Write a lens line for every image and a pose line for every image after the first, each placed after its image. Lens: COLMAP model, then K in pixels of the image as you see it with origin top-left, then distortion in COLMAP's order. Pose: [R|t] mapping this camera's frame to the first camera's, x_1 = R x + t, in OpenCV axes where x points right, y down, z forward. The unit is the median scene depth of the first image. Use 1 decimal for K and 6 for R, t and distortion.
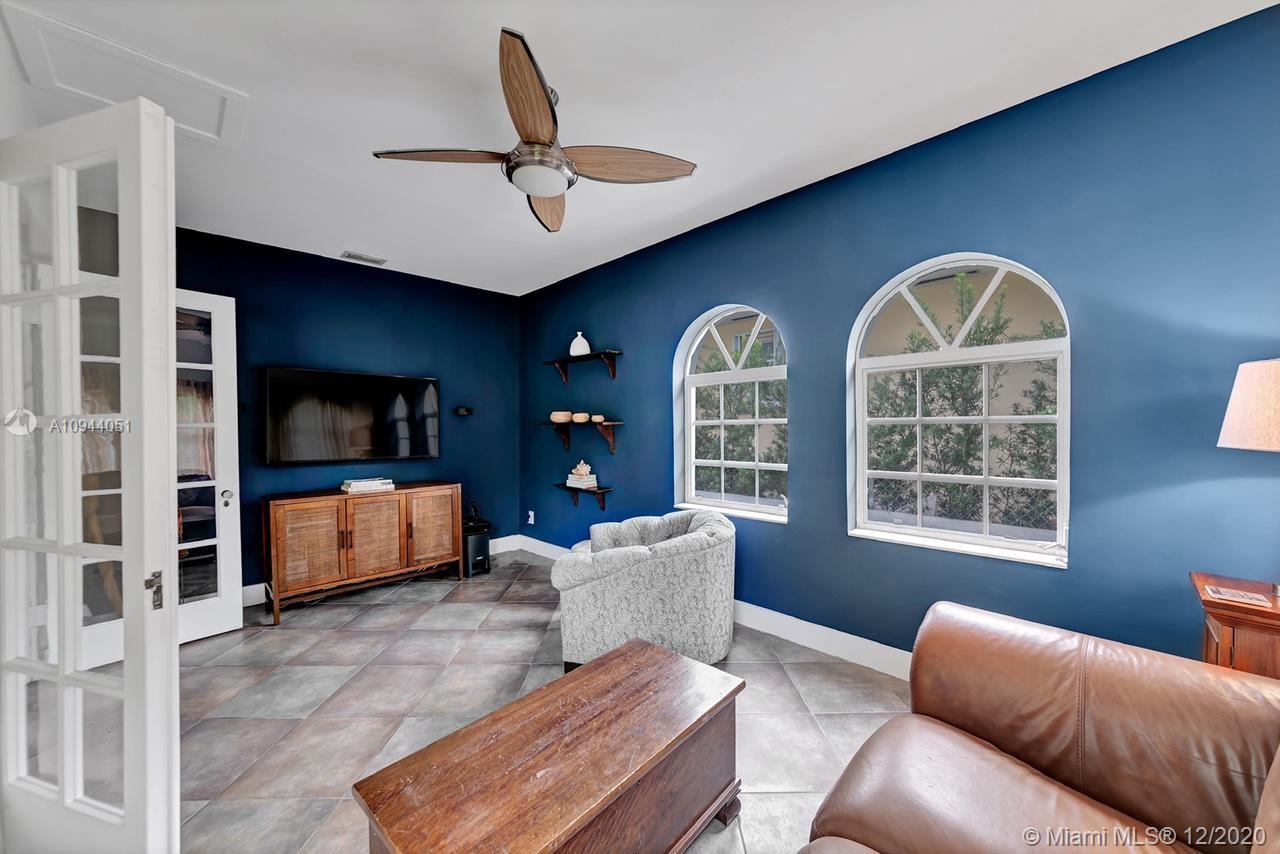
lens RADIAL K [[471.1, 0, 642.2], [0, 471.1, 430.8], [0, 0, 1]] dist [-0.000868, 0.000005]
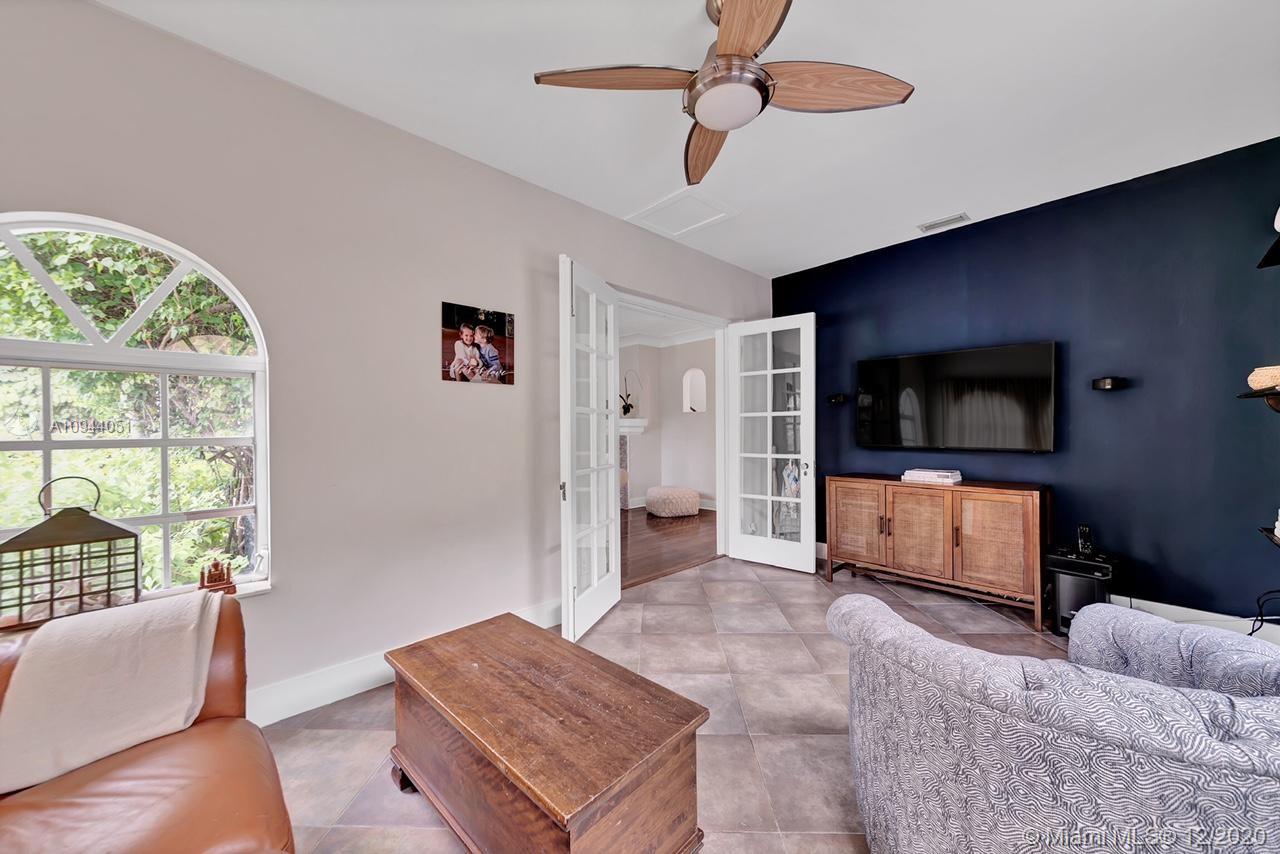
lens RADIAL K [[471.1, 0, 642.2], [0, 471.1, 430.8], [0, 0, 1]] dist [-0.000868, 0.000005]
pose [[-0.049633, 0.015537, -0.998647, 0.368509], [0.002989, 0.999877, 0.015407, 0.013687], [0.998763, -0.002220, -0.049673, 0.519924]]
